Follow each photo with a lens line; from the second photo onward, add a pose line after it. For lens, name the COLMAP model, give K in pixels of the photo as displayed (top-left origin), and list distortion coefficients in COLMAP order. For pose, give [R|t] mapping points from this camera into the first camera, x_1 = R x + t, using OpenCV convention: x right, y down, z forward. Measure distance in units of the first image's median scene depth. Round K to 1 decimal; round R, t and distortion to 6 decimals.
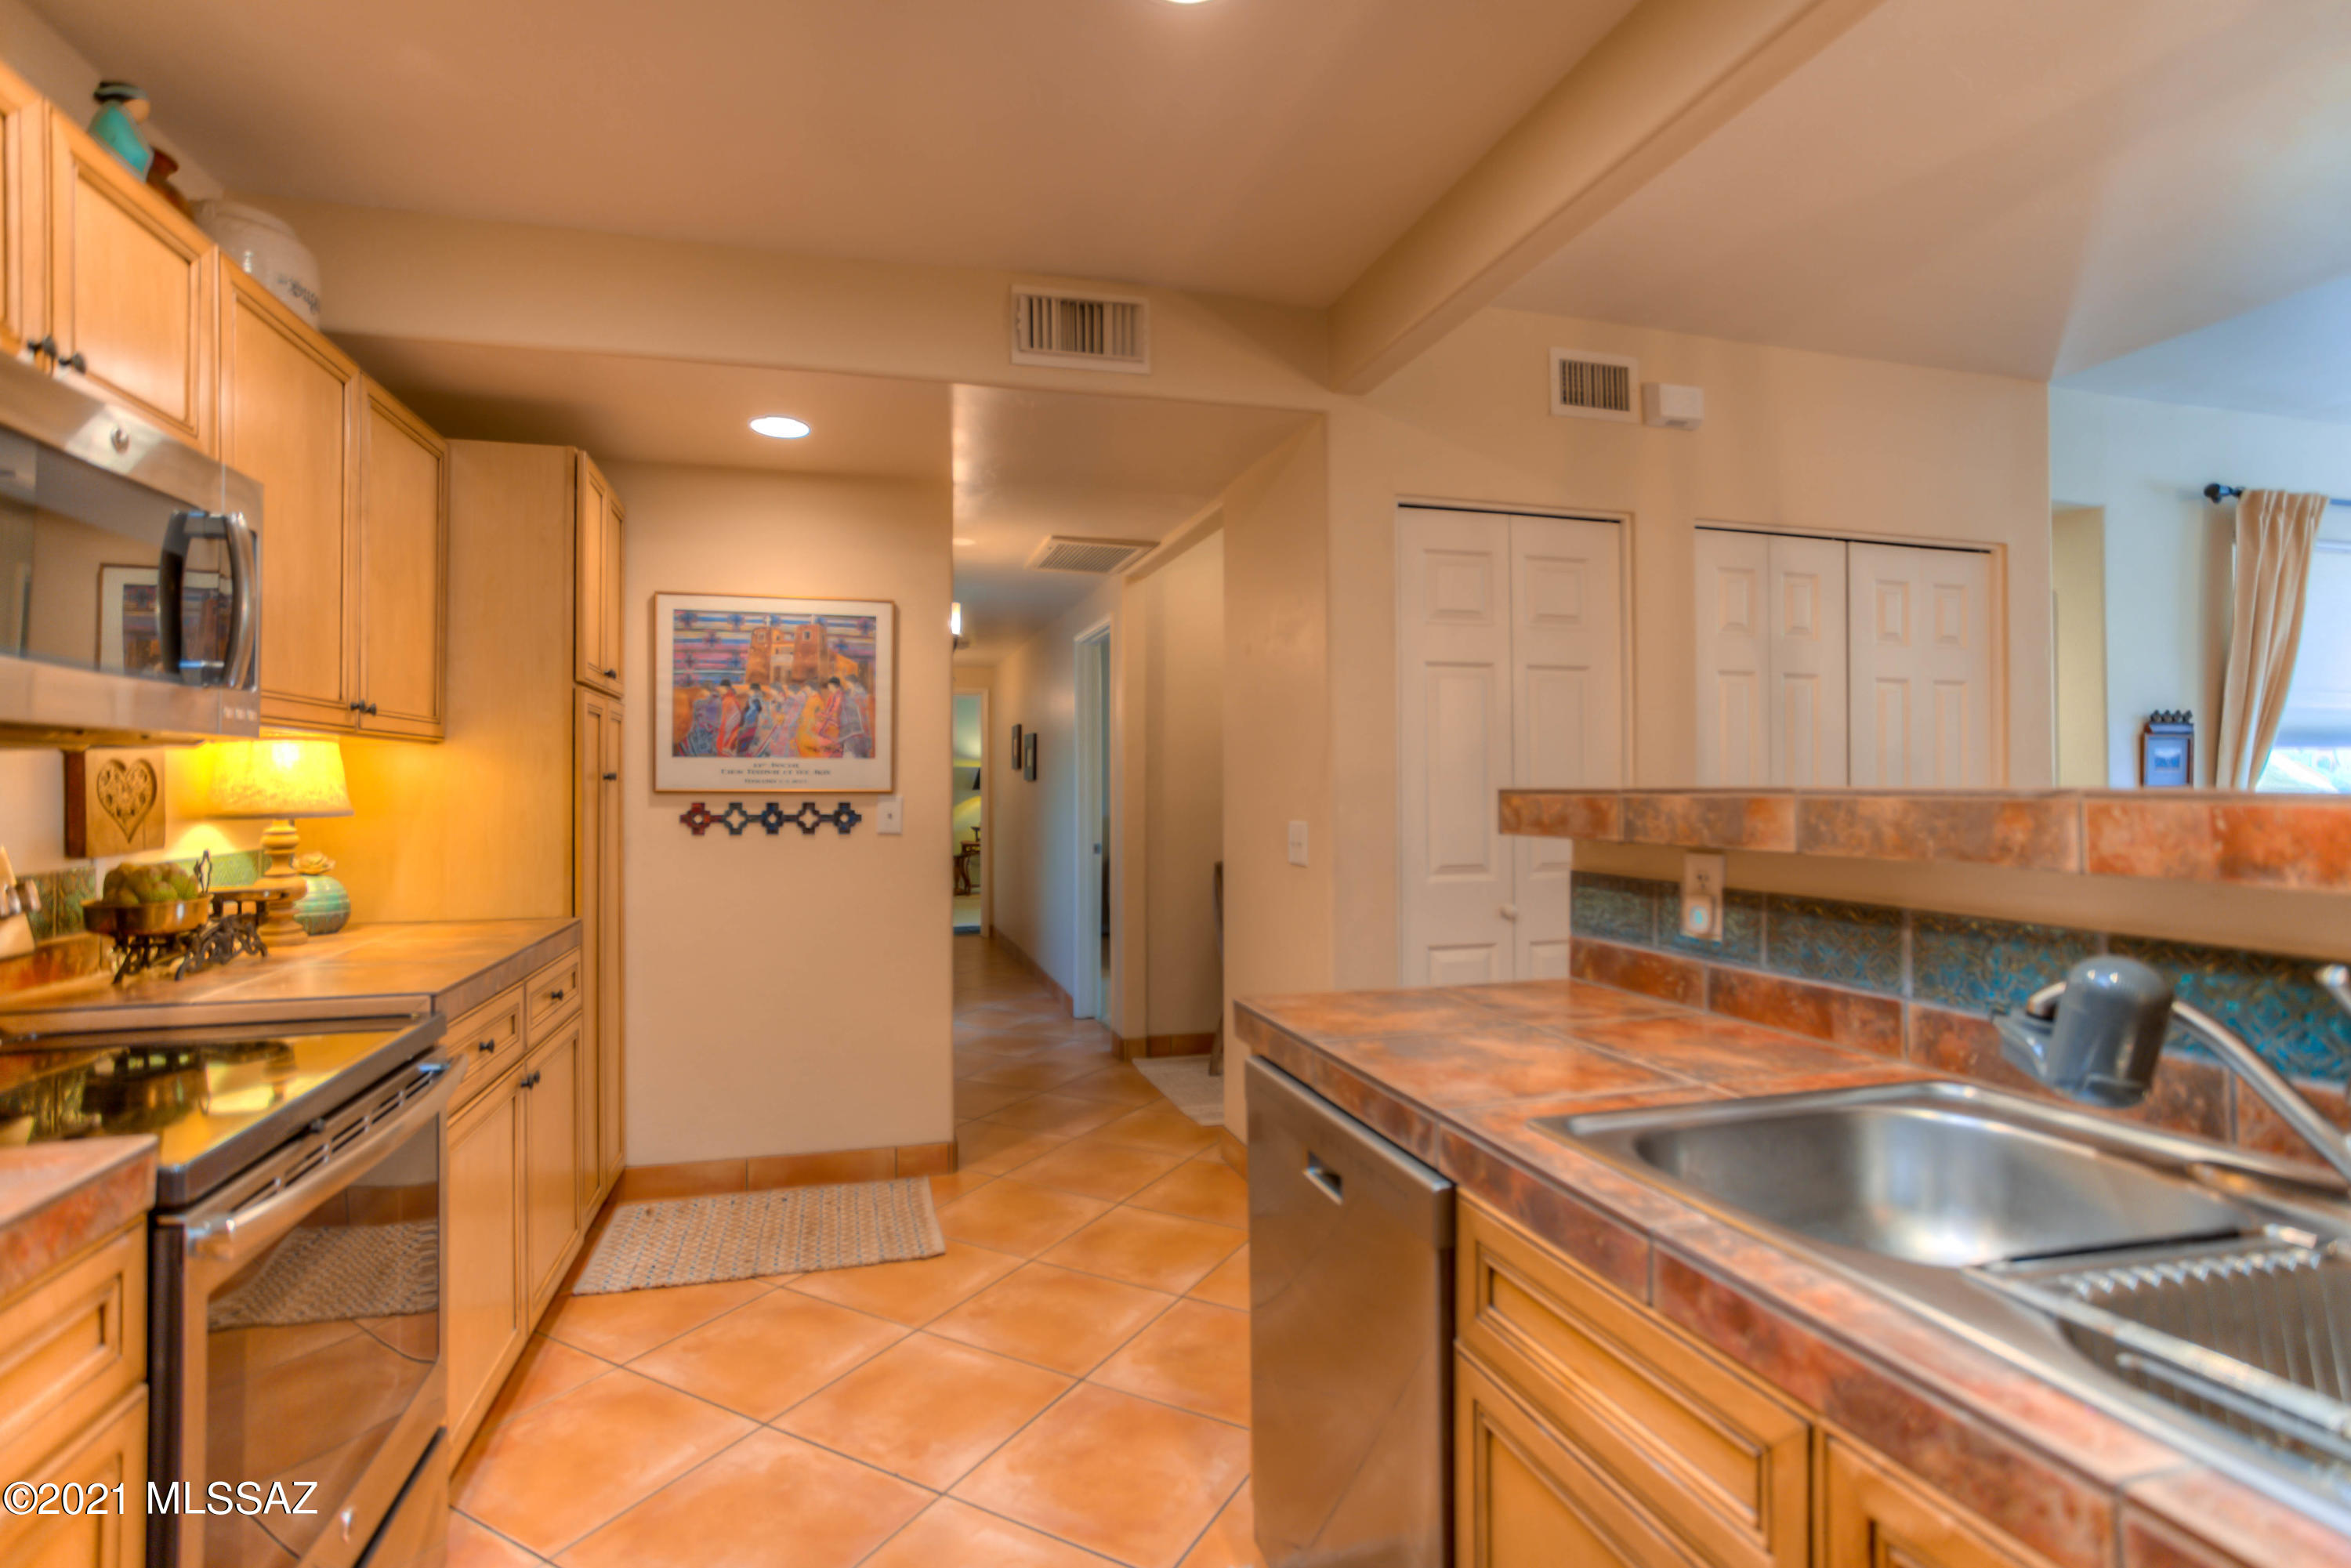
lens RADIAL K [[1163.3, 0, 1172.2], [0, 1163.3, 773.3], [0, 0, 1]] dist [-0.043366, 0.021871]
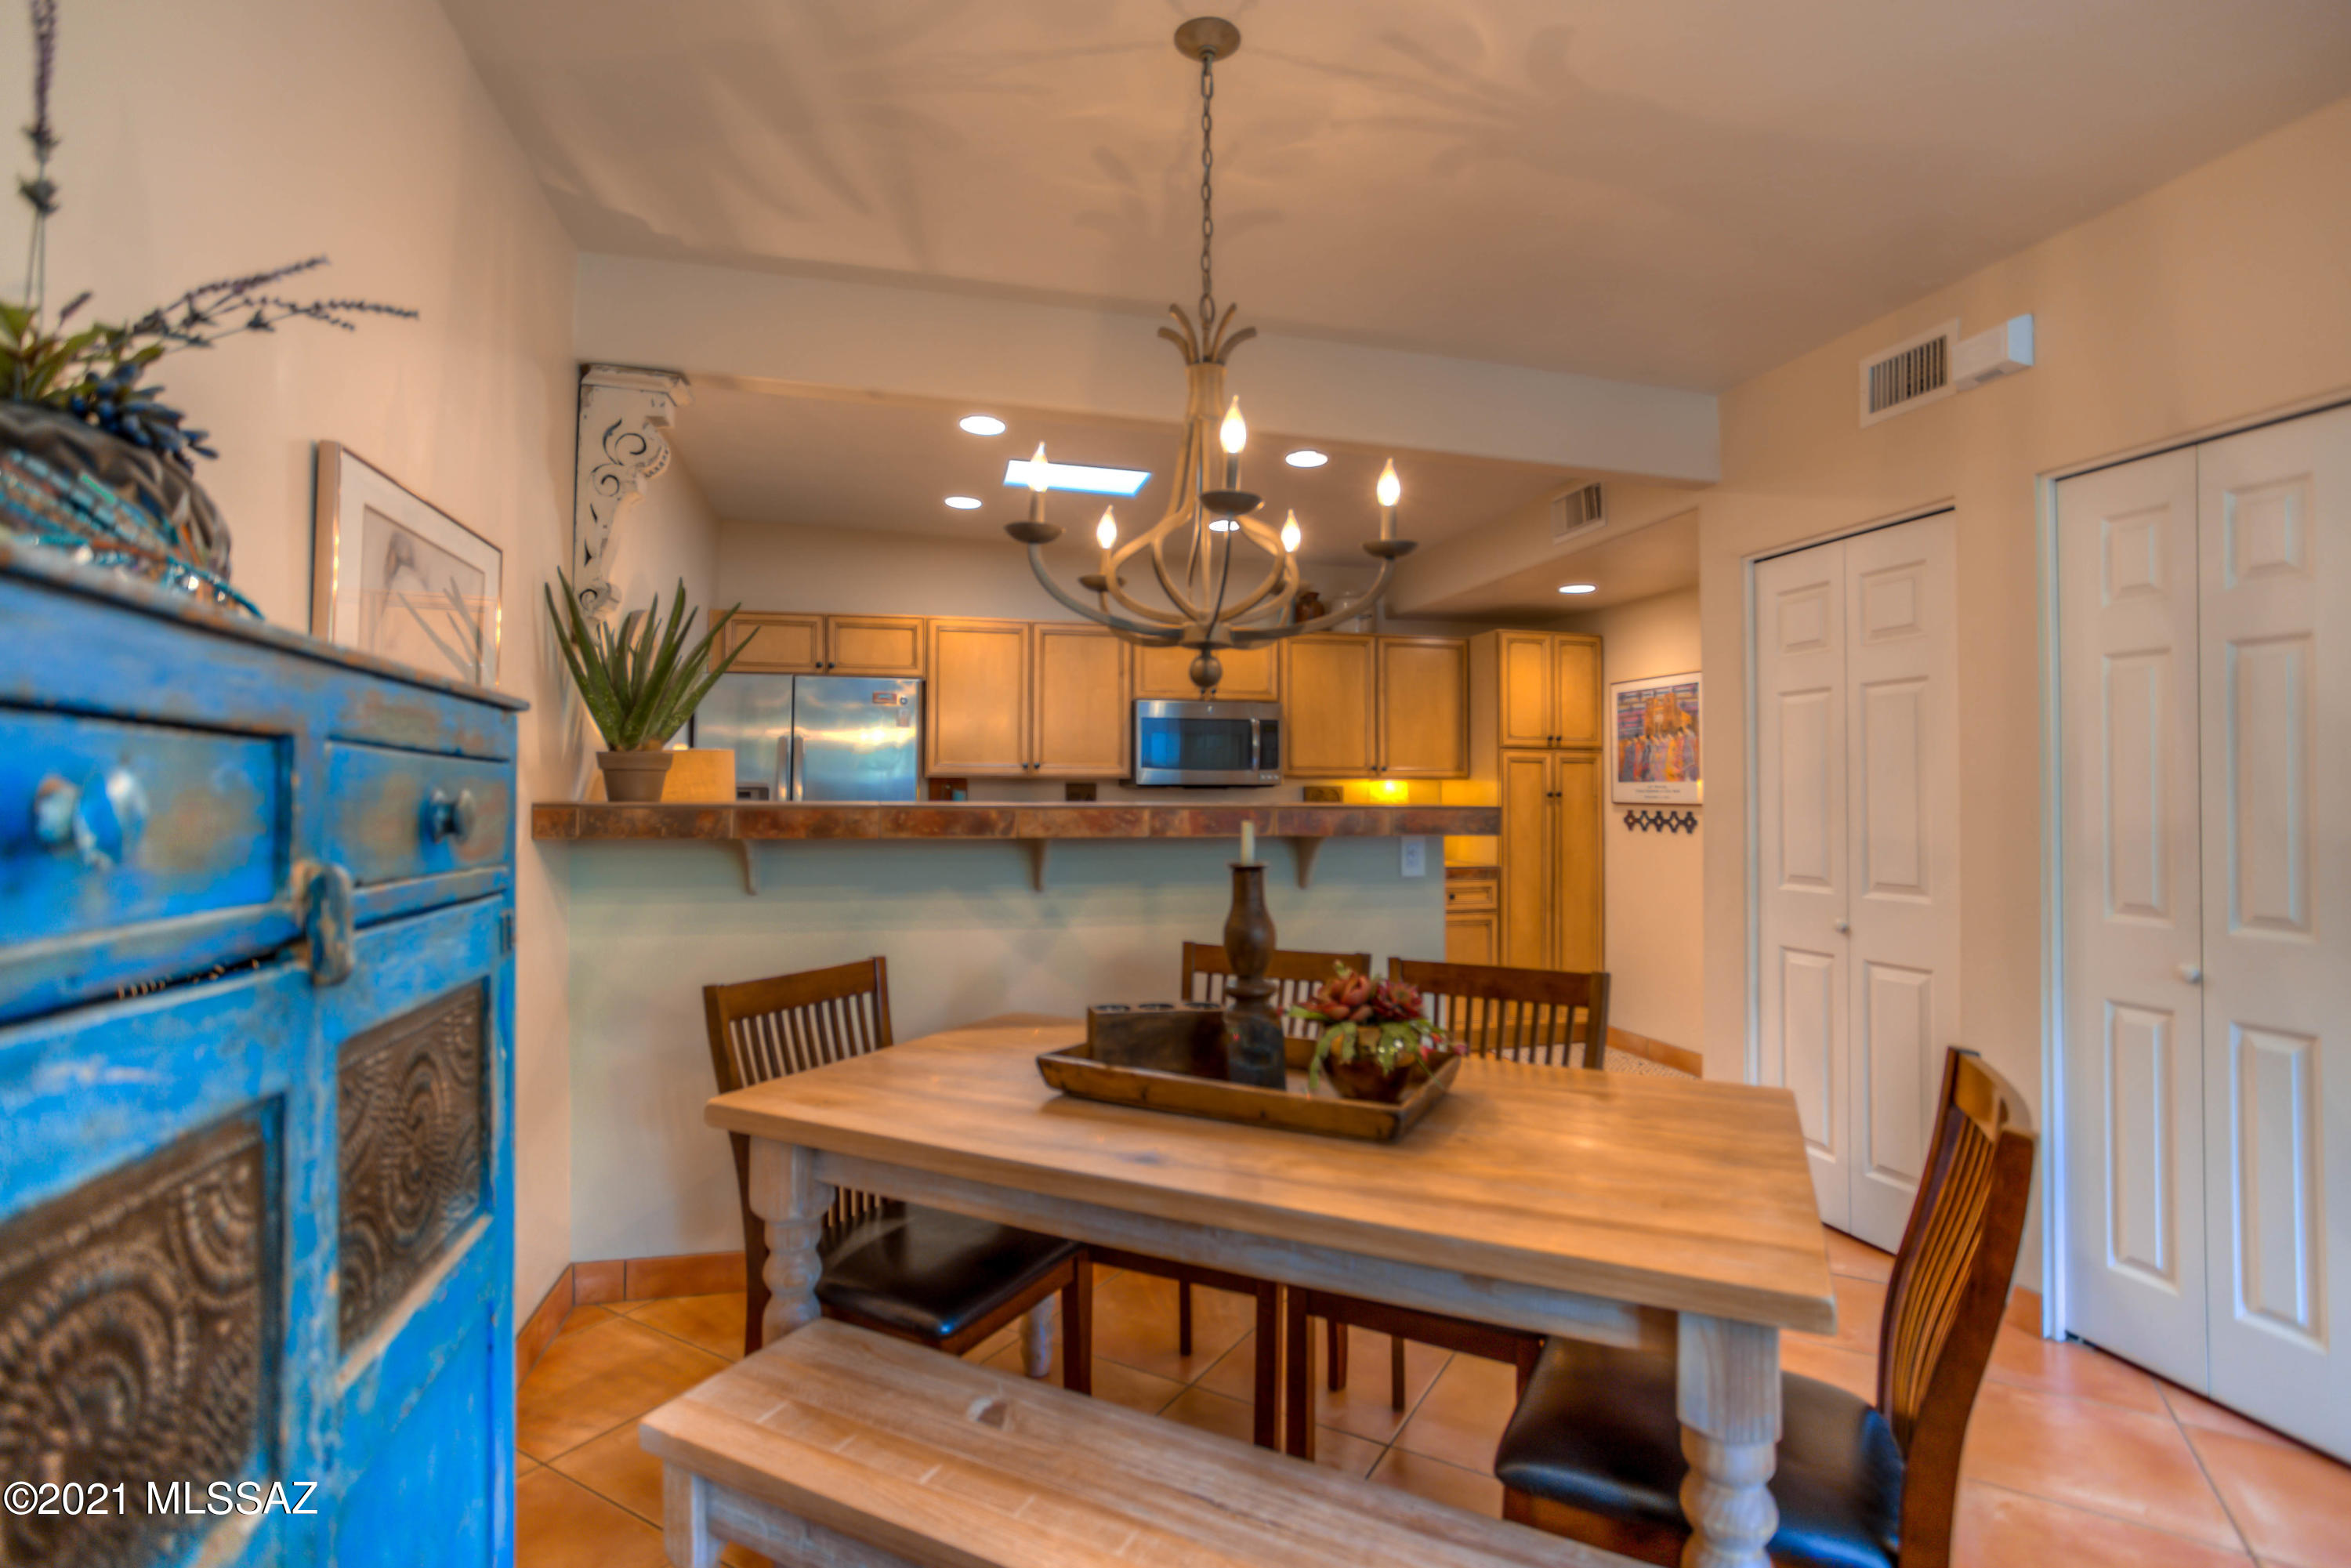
lens RADIAL K [[1163.3, 0, 1175.1], [0, 1163.3, 777.7], [0, 0, 1]] dist [-0.043366, 0.021871]
pose [[-0.028030, -0.013904, -0.999510, 1.216075], [0.011342, 0.999834, -0.014226, -0.004173], [0.999543, -0.011736, -0.027868, 0.401022]]
